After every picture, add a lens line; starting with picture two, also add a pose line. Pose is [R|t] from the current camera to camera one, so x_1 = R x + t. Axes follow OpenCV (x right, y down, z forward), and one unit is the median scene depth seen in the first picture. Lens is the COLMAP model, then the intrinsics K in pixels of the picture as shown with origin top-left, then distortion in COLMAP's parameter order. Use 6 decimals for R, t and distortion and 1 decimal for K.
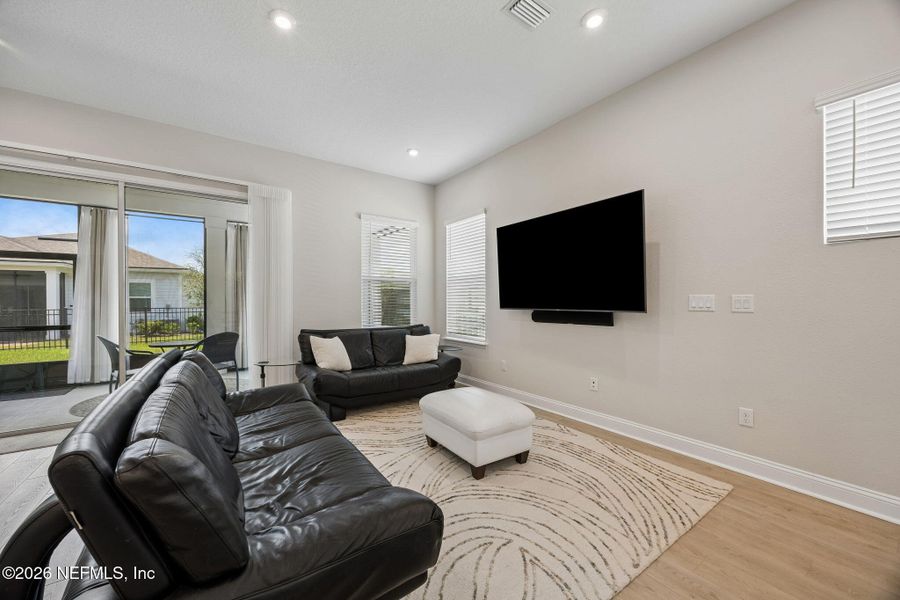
lens RADIAL K [[340.2, 0, 450.4], [0, 340.2, 304.7], [0, 0, 1]] dist [-0.002725, 0.000046]
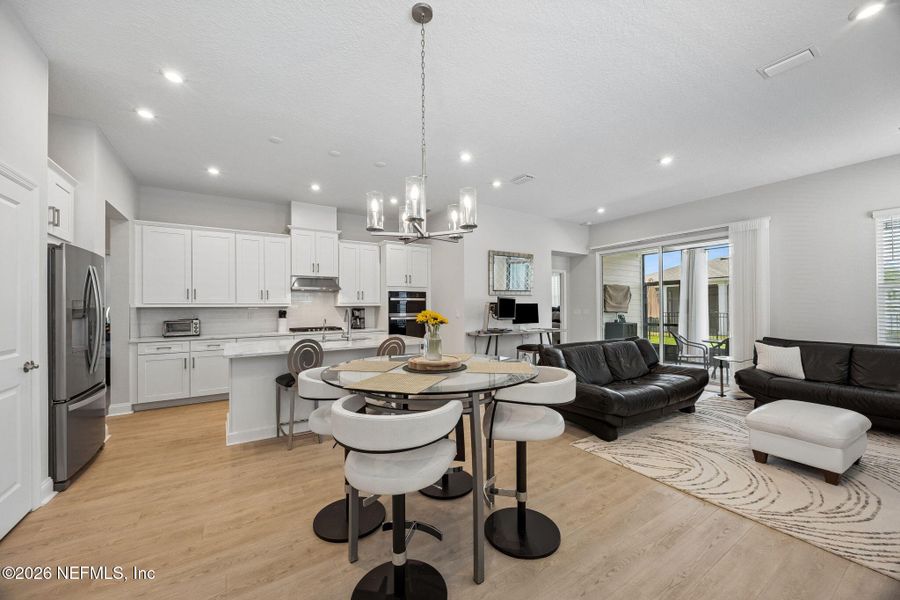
lens RADIAL K [[340.2, 0, 449.2], [0, 340.2, 304.6], [0, 0, 1]] dist [-0.002725, 0.000046]
pose [[-0.046307, -0.005713, -0.998911, 0.824573], [-0.002803, 0.999980, -0.005589, -0.030749], [0.998923, 0.002542, -0.046322, -0.042693]]
